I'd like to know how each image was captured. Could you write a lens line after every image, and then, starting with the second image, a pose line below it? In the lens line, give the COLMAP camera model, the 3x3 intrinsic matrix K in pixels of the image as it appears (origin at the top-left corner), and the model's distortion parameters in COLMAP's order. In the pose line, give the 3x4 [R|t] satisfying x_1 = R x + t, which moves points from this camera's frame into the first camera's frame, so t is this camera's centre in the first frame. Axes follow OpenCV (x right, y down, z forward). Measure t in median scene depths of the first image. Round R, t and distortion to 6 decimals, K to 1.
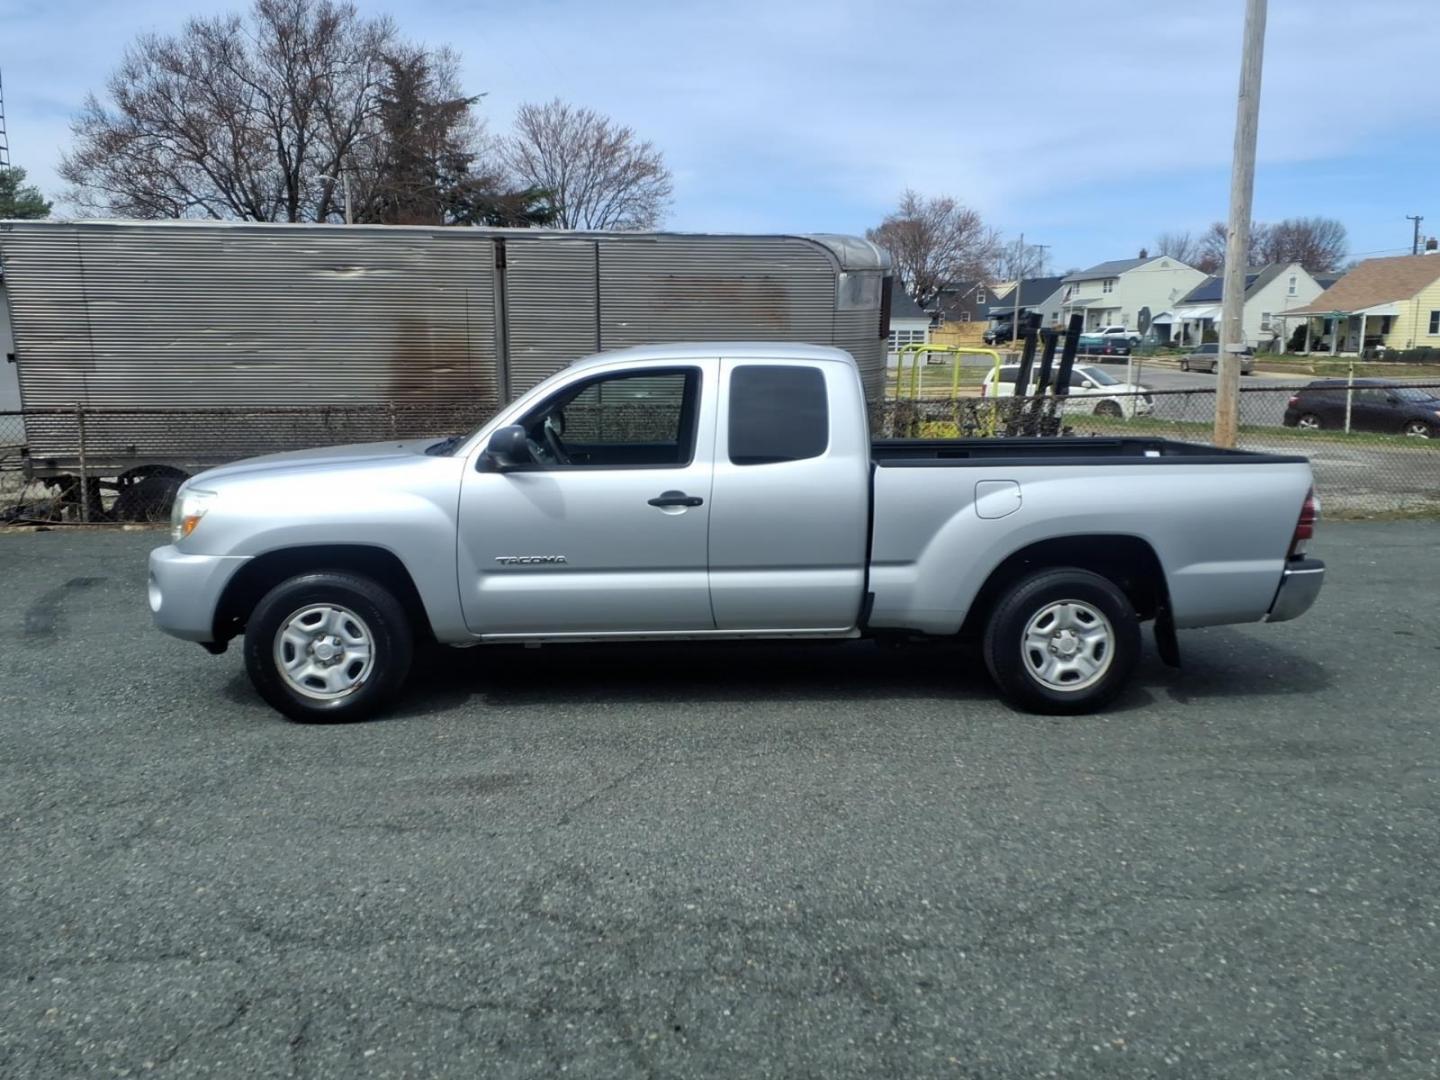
lens RADIAL K [[1216.7, 0, 720.0], [0, 1216.7, 540.0], [0, 0, 1]] dist [0.035022, -0.002702]
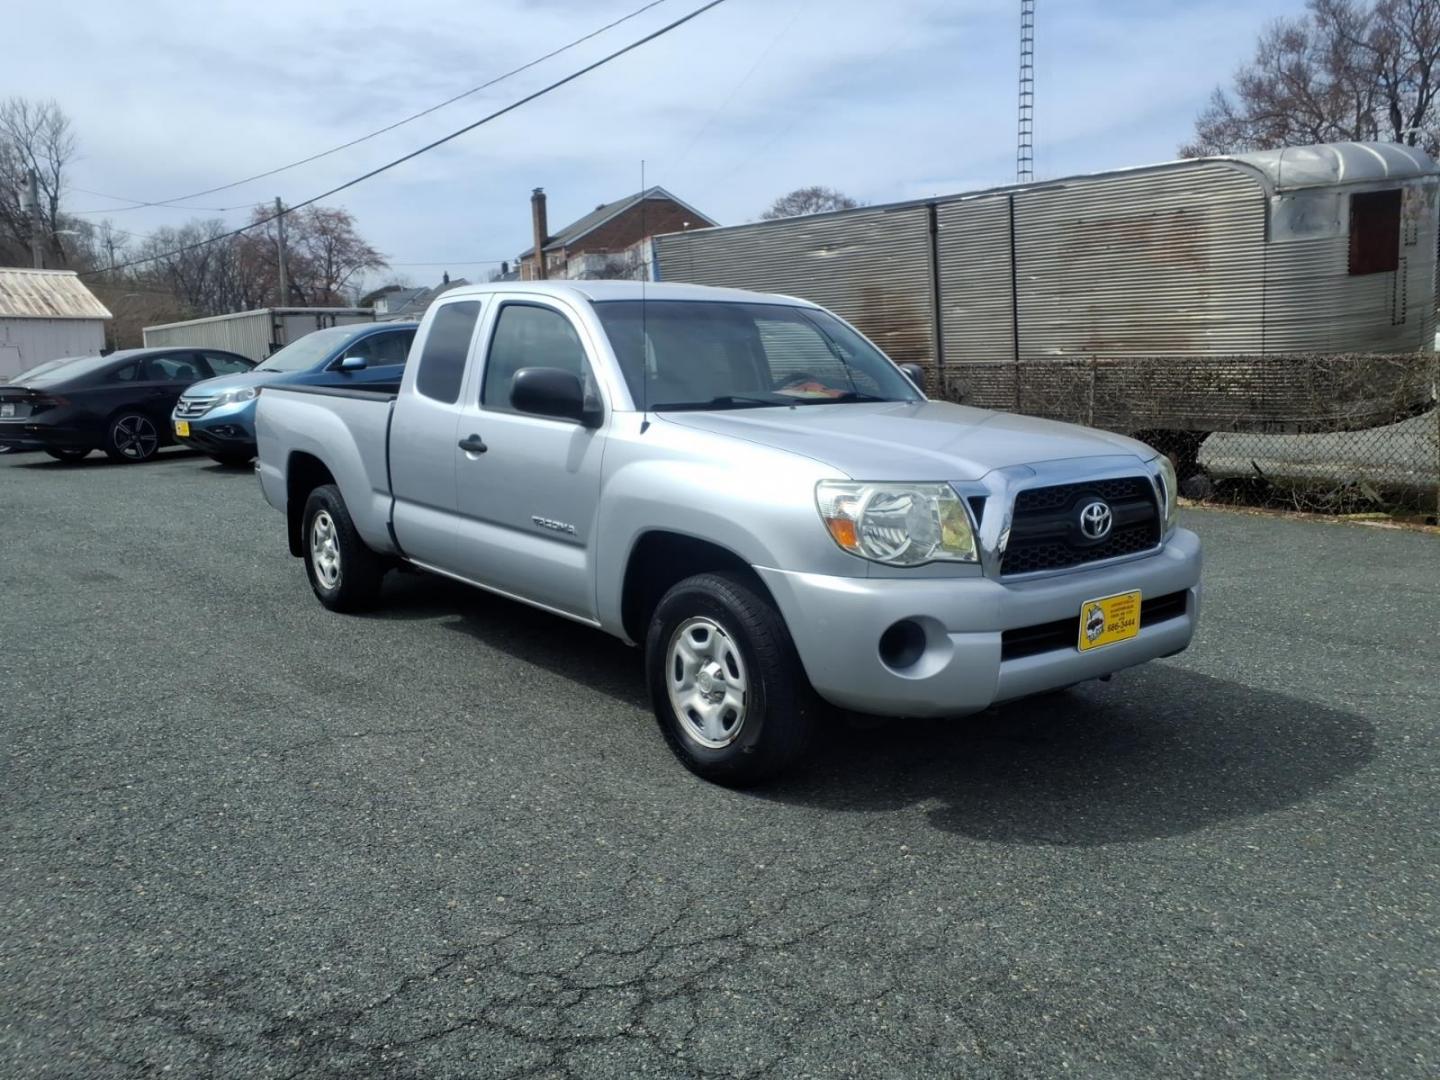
lens RADIAL K [[1151.3, 0, 720.0], [0, 1151.3, 540.0], [0, 0, 1]] dist [0.033746, -0.014761]
pose [[0.563815, 0.122361, -0.816786, 0.106228], [-0.098873, 0.991852, 0.080337, -0.004075], [0.819961, 0.035463, 0.571319, 0.054029]]
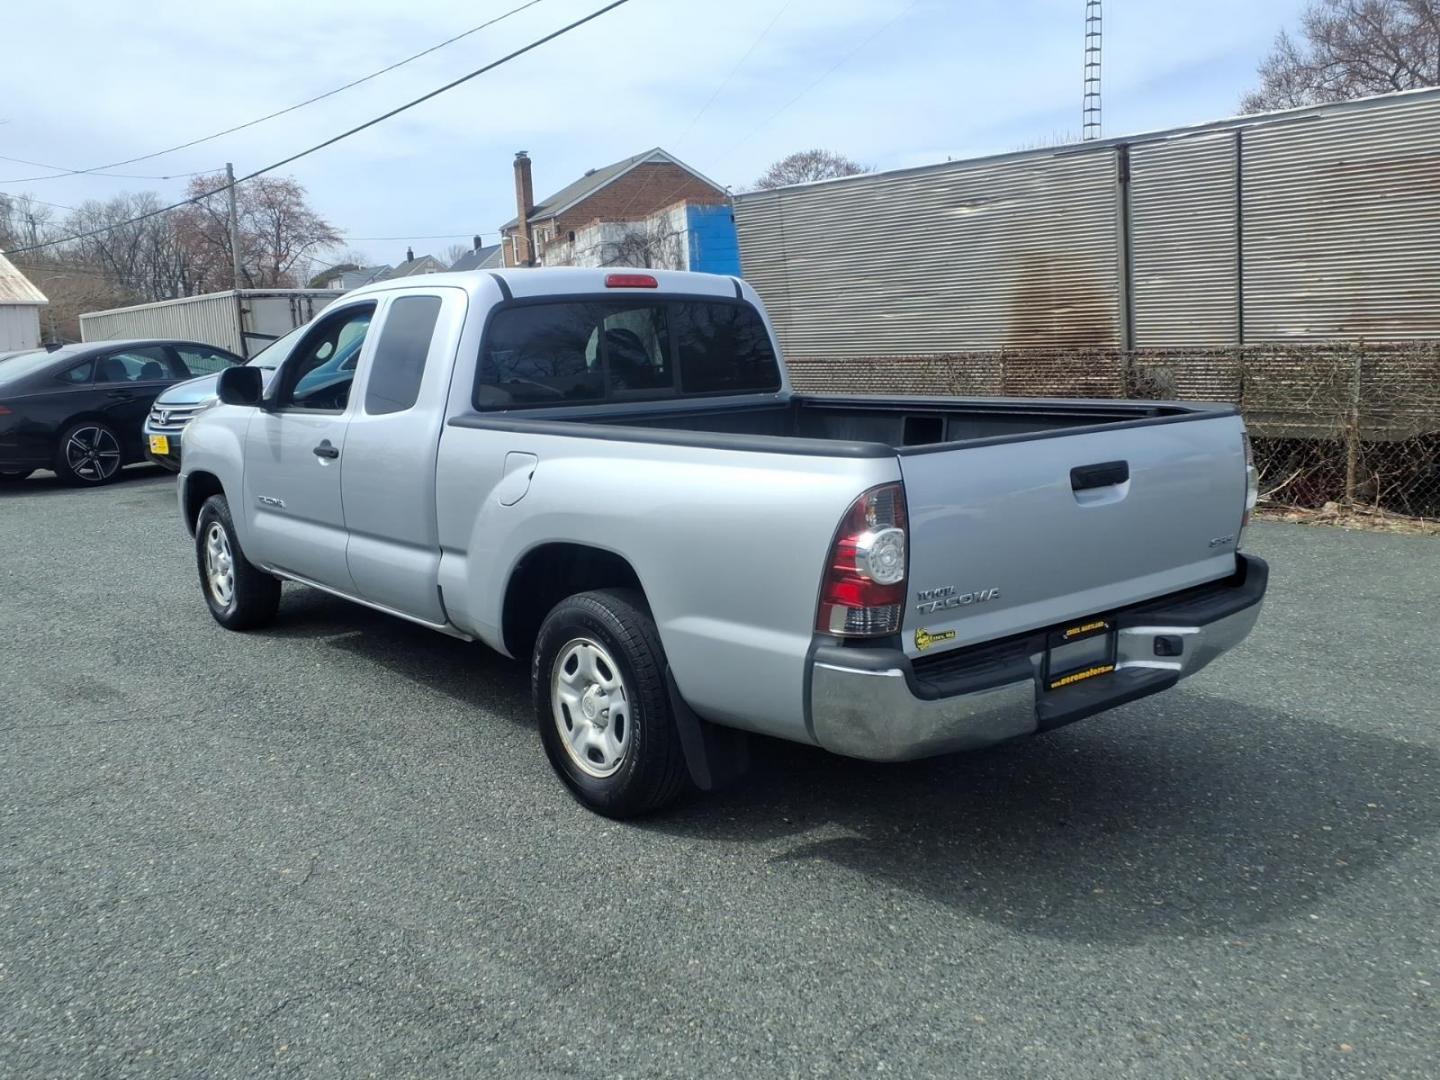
lens RADIAL K [[1253.0, 0, 720.0], [0, 1253.0, 540.0], [0, 0, 1]] dist [0.031491, 0.005066]
pose [[0.577167, 0.115918, -0.808357, 0.071179], [-0.086363, 0.992987, 0.080731, -0.005329], [0.812047, 0.023216, 0.583130, 0.054259]]
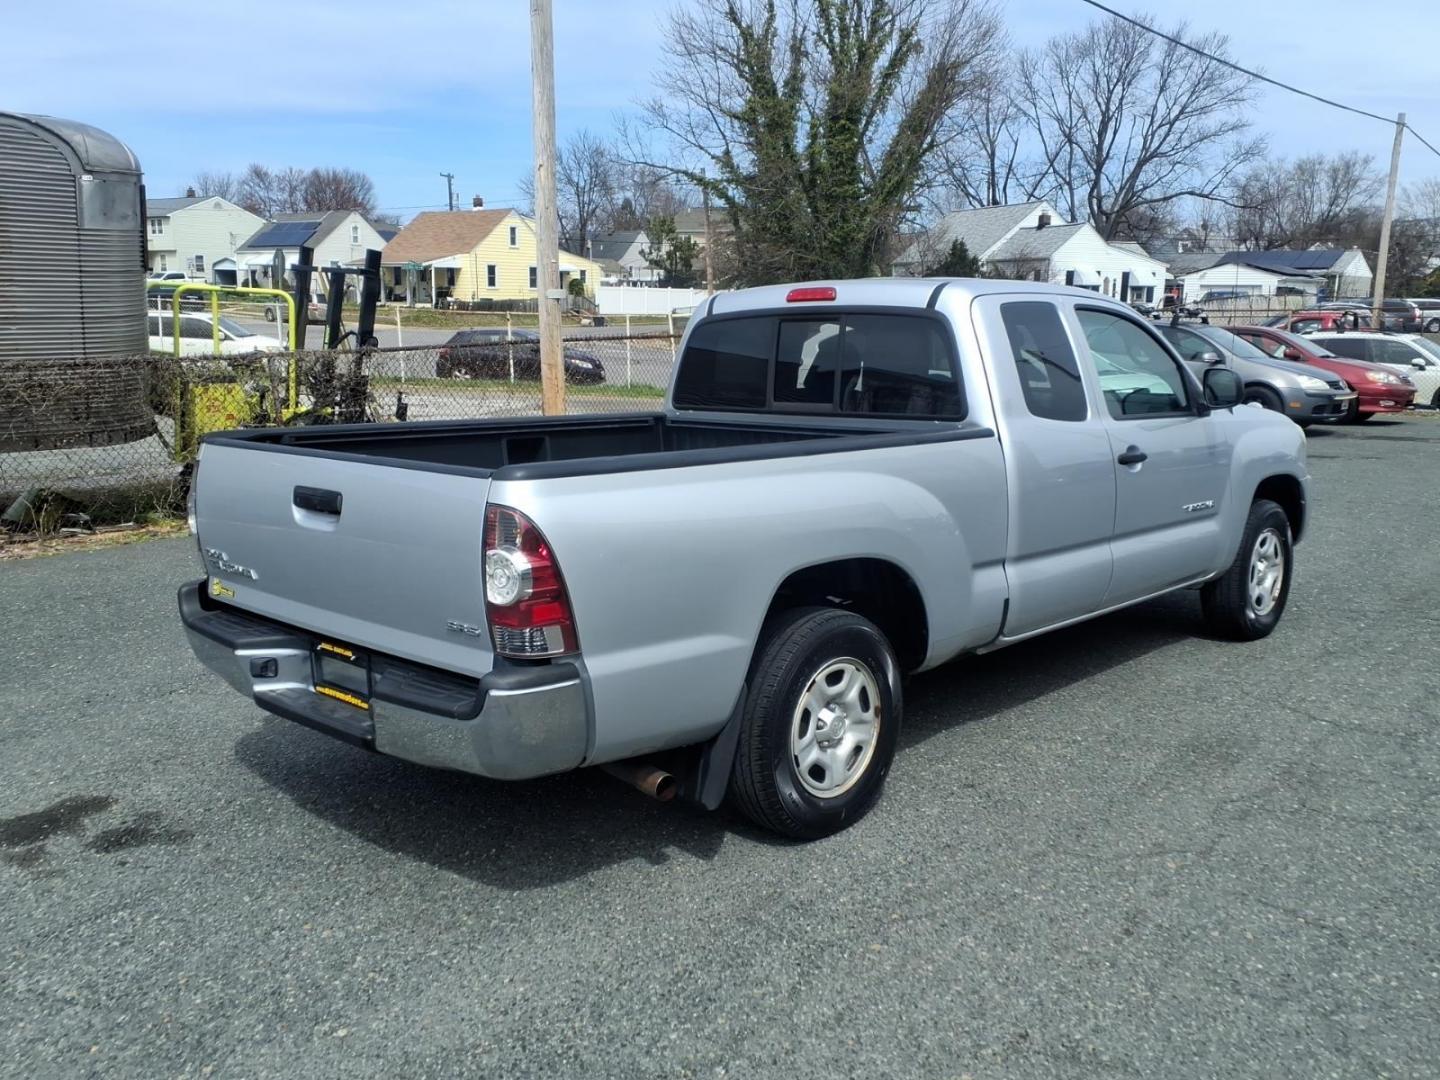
lens RADIAL K [[1264.3, 0, 731.8], [0, 1264.3, 561.1], [0, 0, 1]] dist [0.046992, -0.083817]
pose [[0.739365, -0.130944, 0.660449, -0.026027], [0.098976, 0.991388, 0.085755, -0.005294], [-0.665990, 0.001965, 0.745958, 0.042560]]
